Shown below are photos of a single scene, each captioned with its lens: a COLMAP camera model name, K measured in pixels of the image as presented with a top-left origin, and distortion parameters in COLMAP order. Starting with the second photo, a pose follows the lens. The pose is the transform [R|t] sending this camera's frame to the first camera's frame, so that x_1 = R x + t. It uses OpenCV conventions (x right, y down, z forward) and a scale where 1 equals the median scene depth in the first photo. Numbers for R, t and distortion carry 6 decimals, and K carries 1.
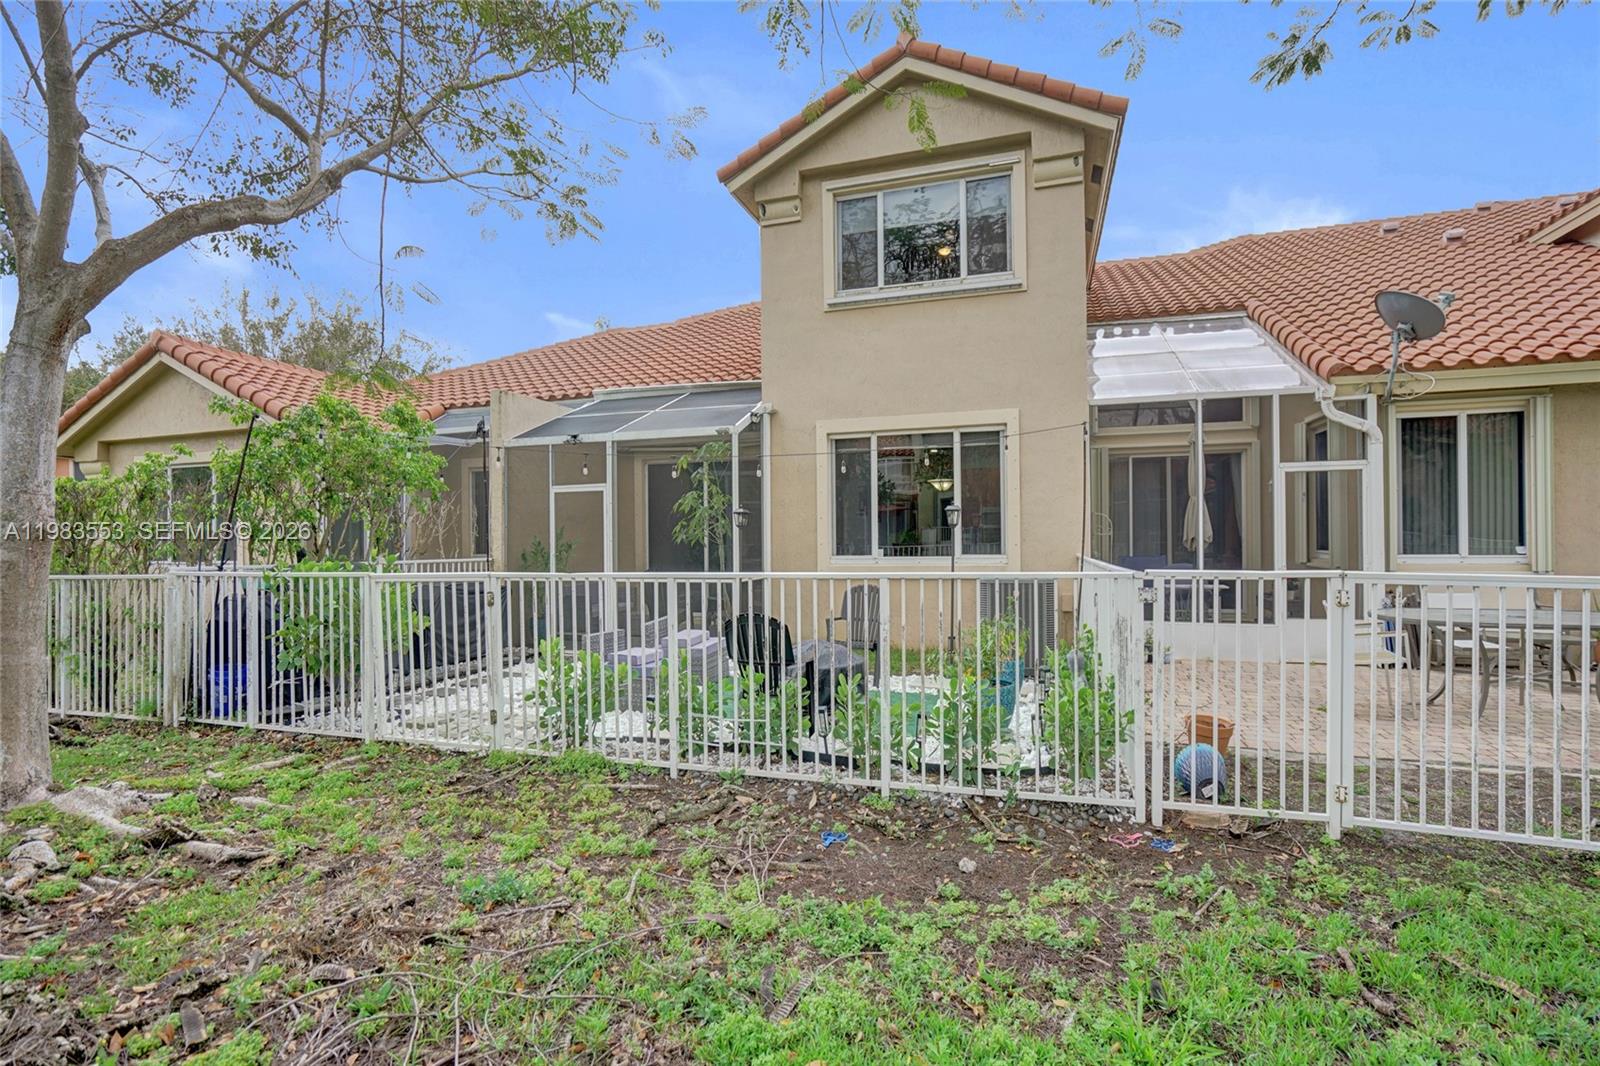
lens RADIAL K [[774.4, 0, 799.3], [0, 774.4, 552.8], [0, 0, 1]] dist [-0.027468, 0.000409]
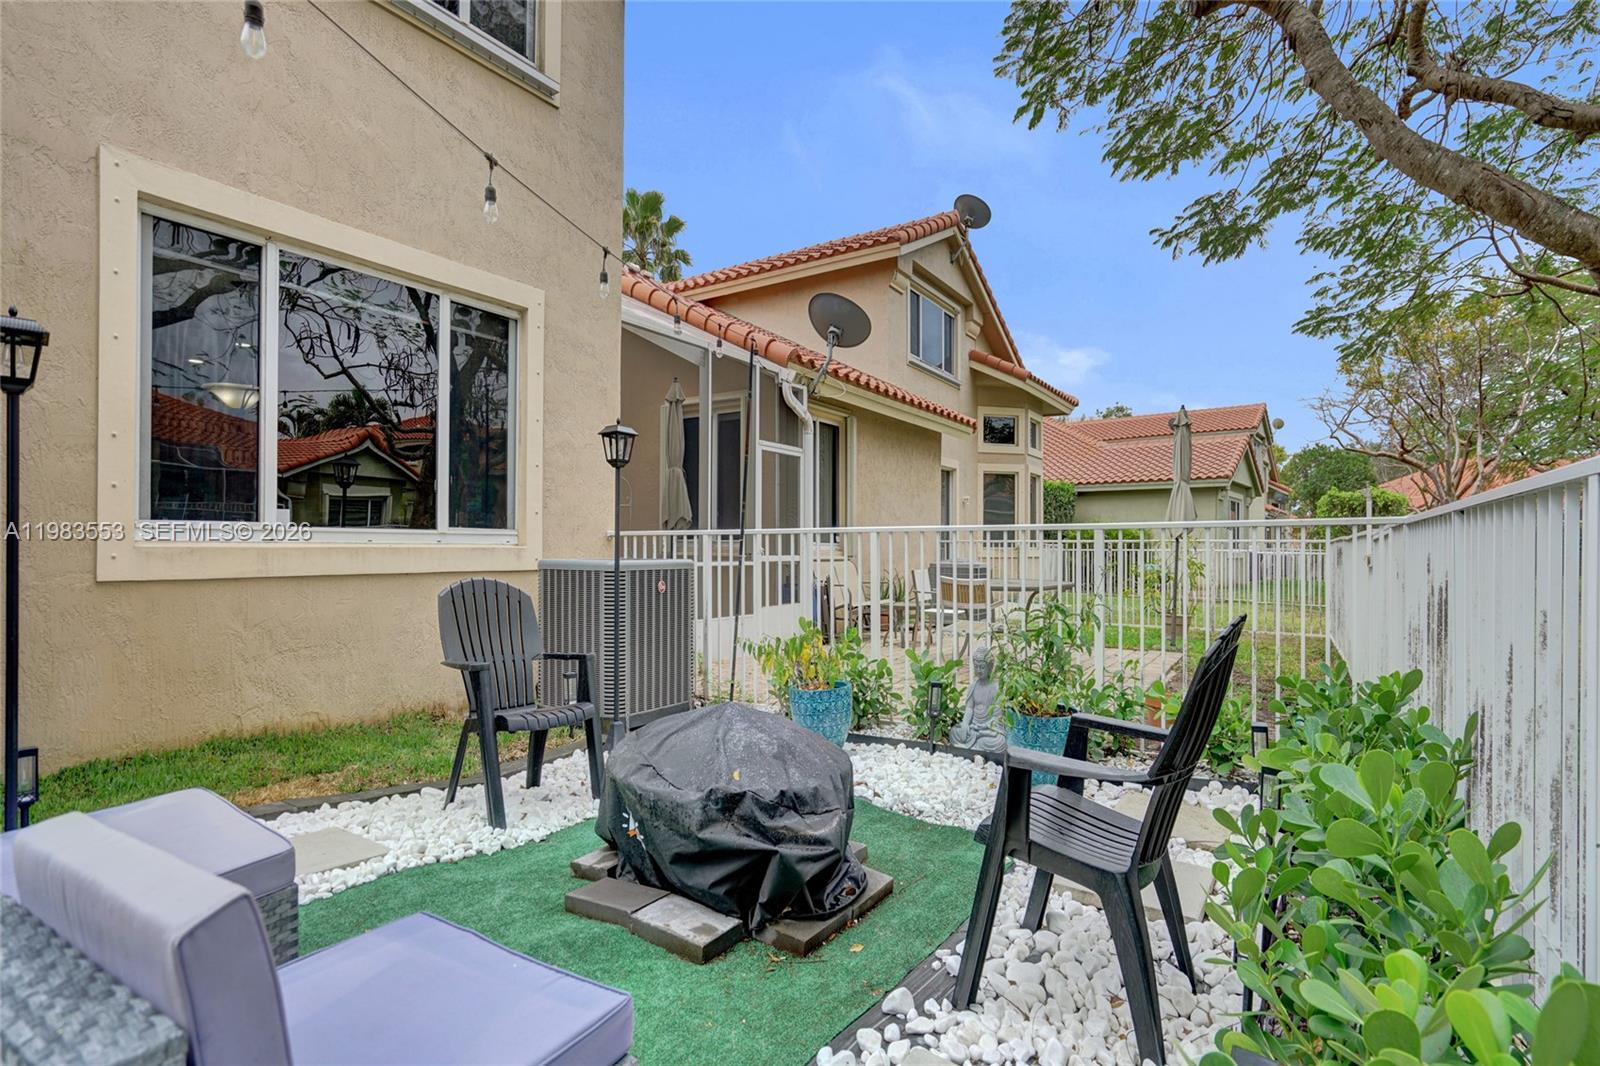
lens RADIAL K [[774.4, 0, 799.3], [0, 774.4, 552.8], [0, 0, 1]] dist [-0.027468, 0.000409]
pose [[0.277593, 0.010393, 0.960643, -0.226676], [0.000479, 0.999940, -0.010957, 0.024810], [-0.960699, 0.003502, 0.277571, 0.602055]]
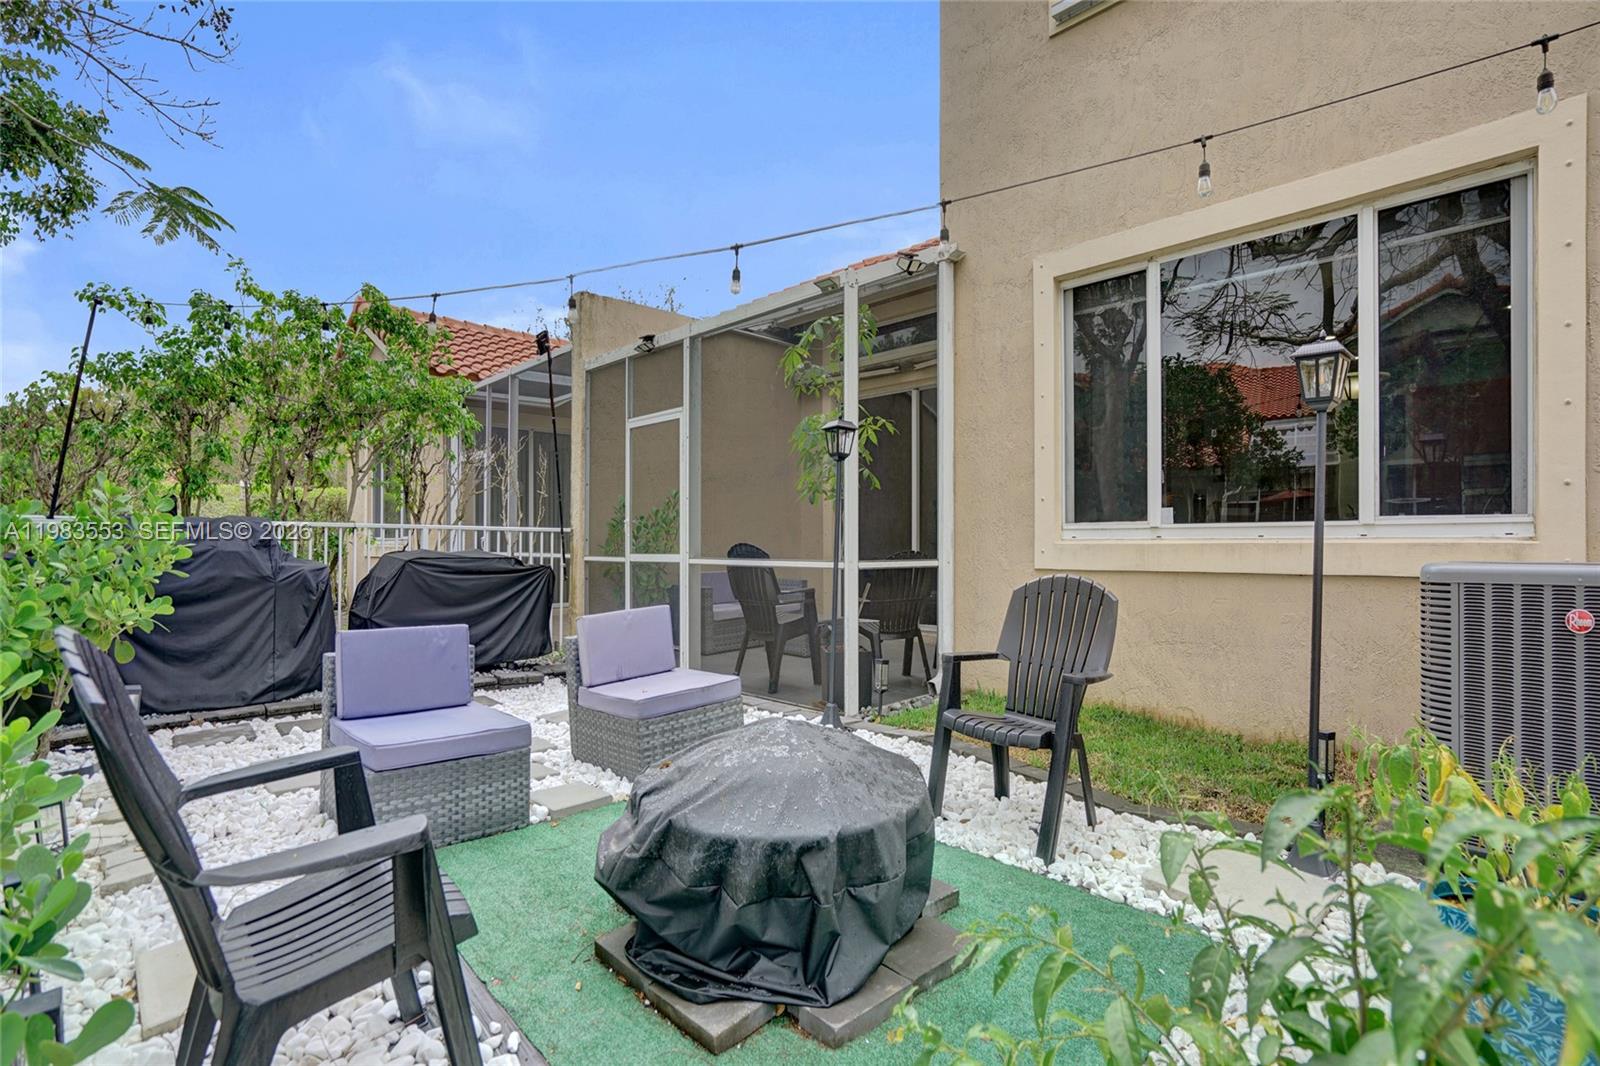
lens RADIAL K [[765.7, 0, 800.0], [0, 765.7, 533.0], [0, 0, 1]] dist [-0.032700, 0.017884]
pose [[0.874762, 0.004873, -0.484528, 0.133201], [-0.014425, 0.999768, -0.015987, 0.020980], [0.484338, 0.020974, 0.874629, 0.501689]]
